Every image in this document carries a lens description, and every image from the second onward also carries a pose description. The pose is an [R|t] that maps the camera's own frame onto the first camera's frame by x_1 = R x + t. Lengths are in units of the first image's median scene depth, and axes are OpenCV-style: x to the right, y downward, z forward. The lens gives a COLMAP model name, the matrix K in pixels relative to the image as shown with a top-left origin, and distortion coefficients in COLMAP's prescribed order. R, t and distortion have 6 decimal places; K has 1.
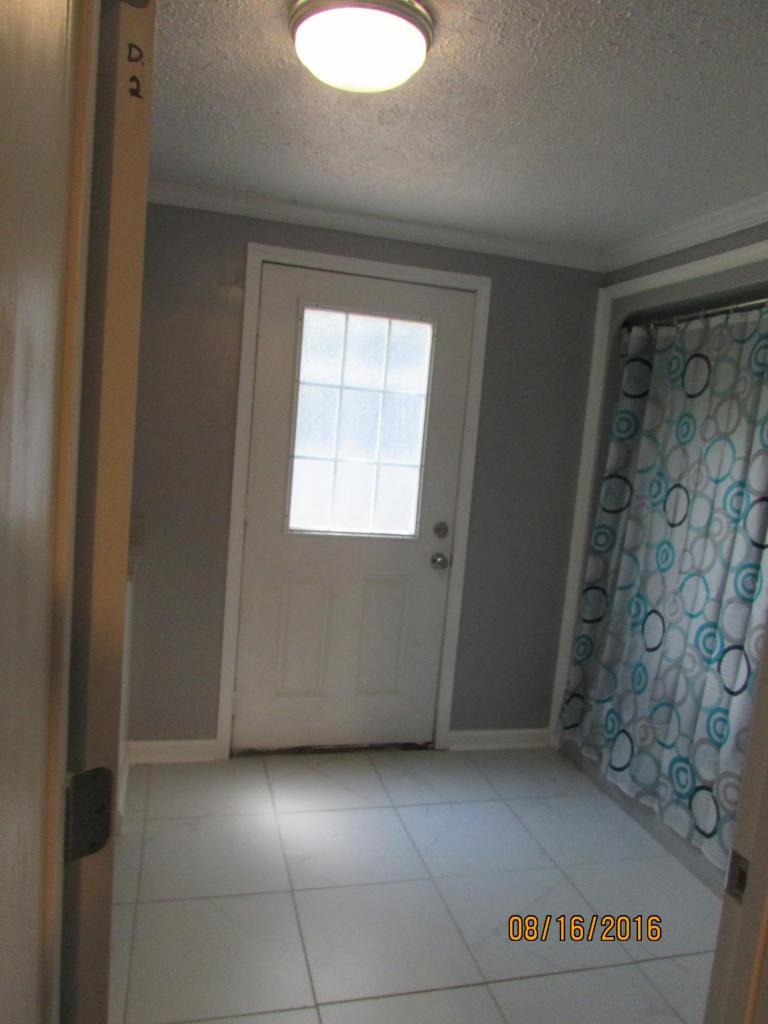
lens RADIAL K [[724.8, 0, 384.0], [0, 724.8, 512.0], [0, 0, 1]] dist [0.000888, 0.002820]
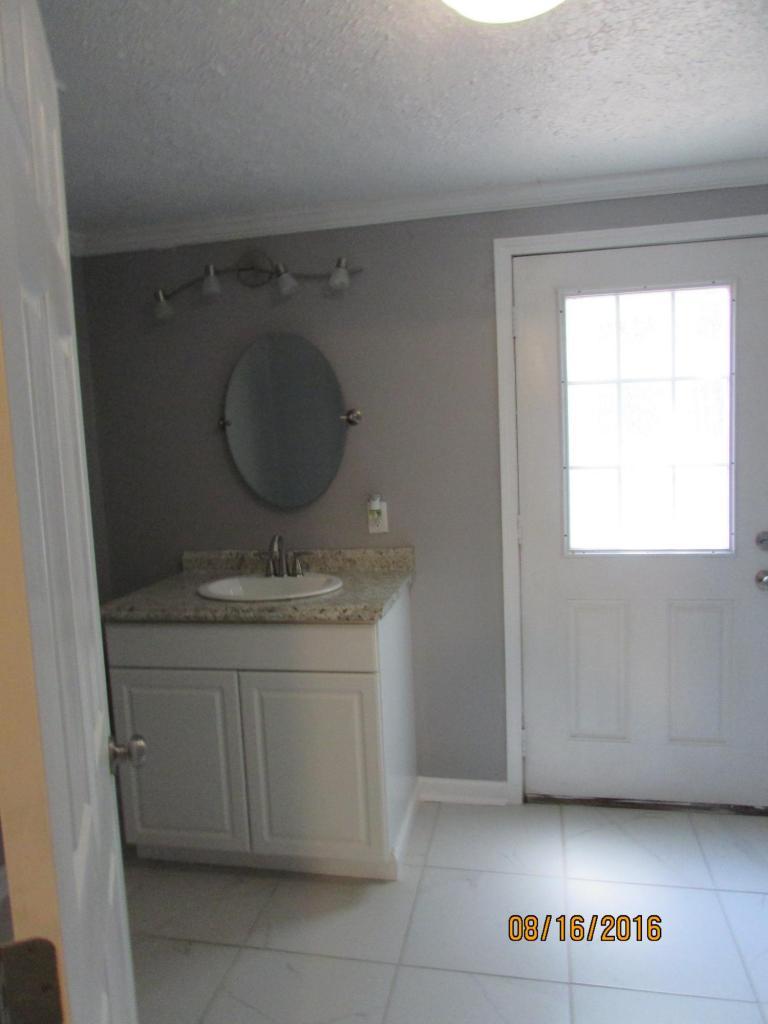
lens RADIAL K [[745.7, 0, 384.0], [0, 745.7, 512.0], [0, 0, 1]] dist [-0.006343, 0.007454]
pose [[0.888740, -0.069465, -0.453118, 0.082485], [0.067957, 0.997495, -0.019631, -0.020032], [0.453347, -0.013346, 0.891234, 0.091592]]
